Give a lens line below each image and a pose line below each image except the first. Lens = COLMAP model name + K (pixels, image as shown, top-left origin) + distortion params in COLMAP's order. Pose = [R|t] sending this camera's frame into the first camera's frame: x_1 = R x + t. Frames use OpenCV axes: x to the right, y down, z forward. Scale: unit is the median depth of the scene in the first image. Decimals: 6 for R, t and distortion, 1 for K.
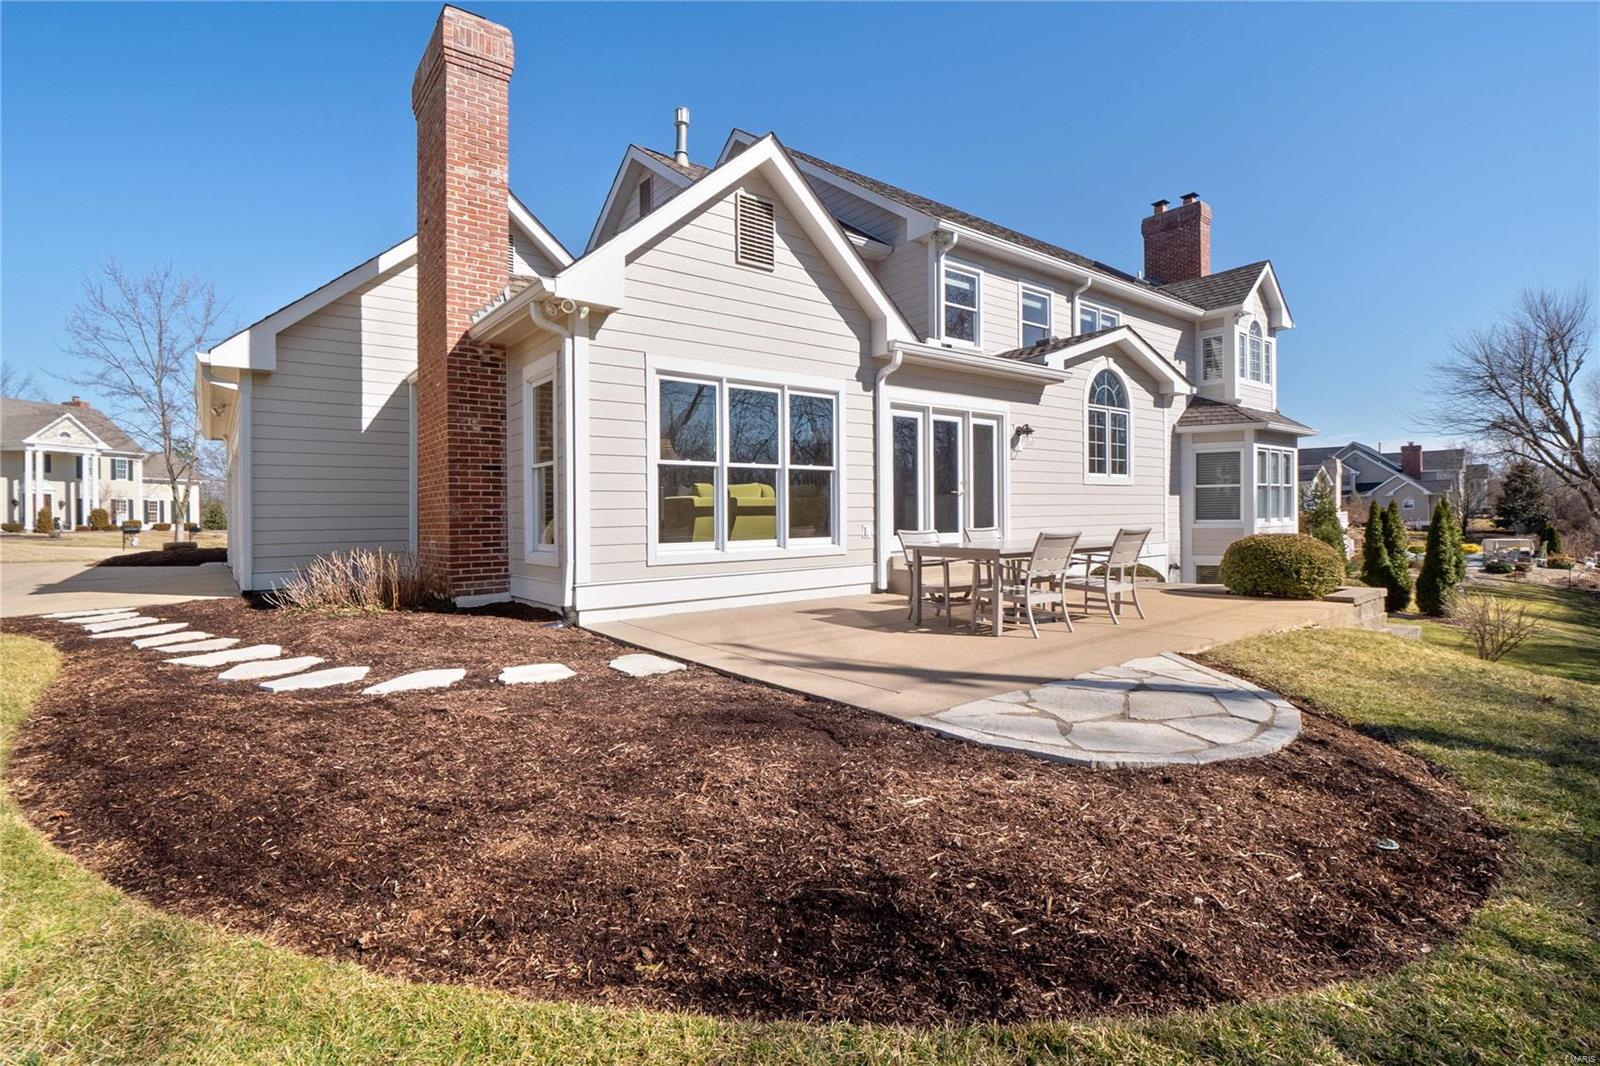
lens RADIAL K [[753.5, 0, 800.9], [0, 753.5, 527.3], [0, 0, 1]] dist [-0.019617, -0.000330]
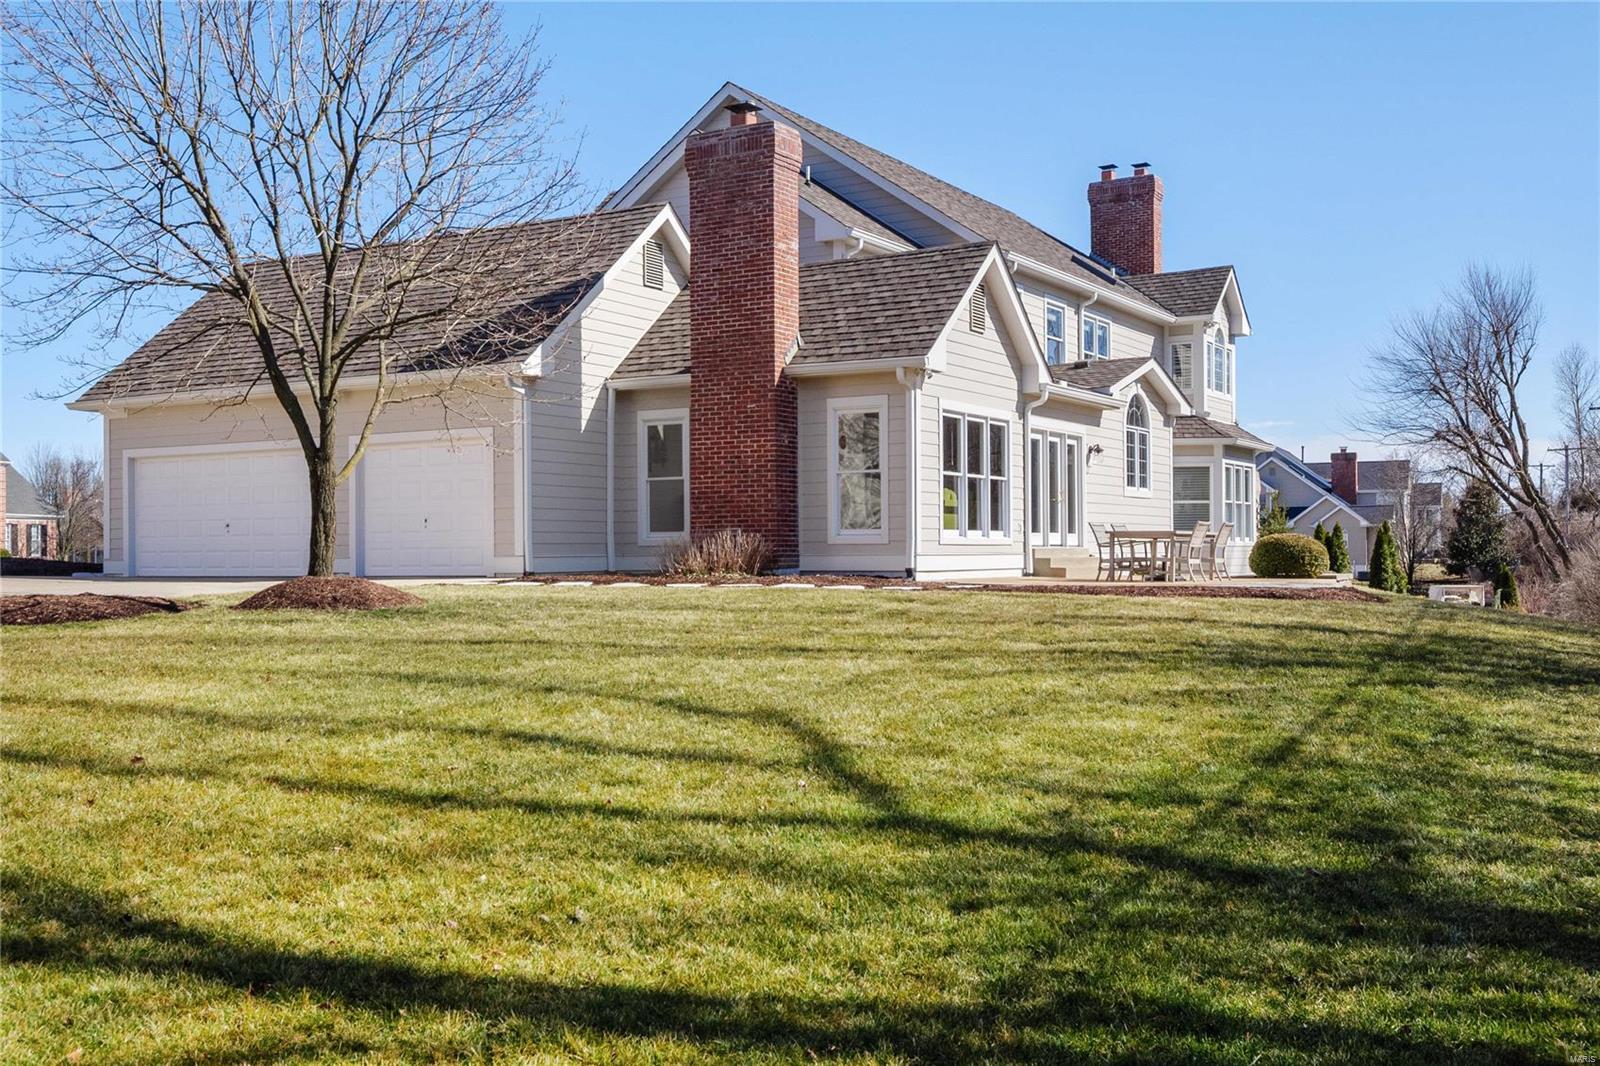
lens RADIAL K [[1630.6, 0, 798.8], [0, 1630.6, 533.7], [0, 0, 1]] dist [0.008776, 0.000000]
pose [[0.932684, 0.016181, 0.360333, -0.623638], [-0.004330, 0.999424, -0.033673, 0.054345], [-0.360670, 0.029846, 0.932216, -0.719689]]
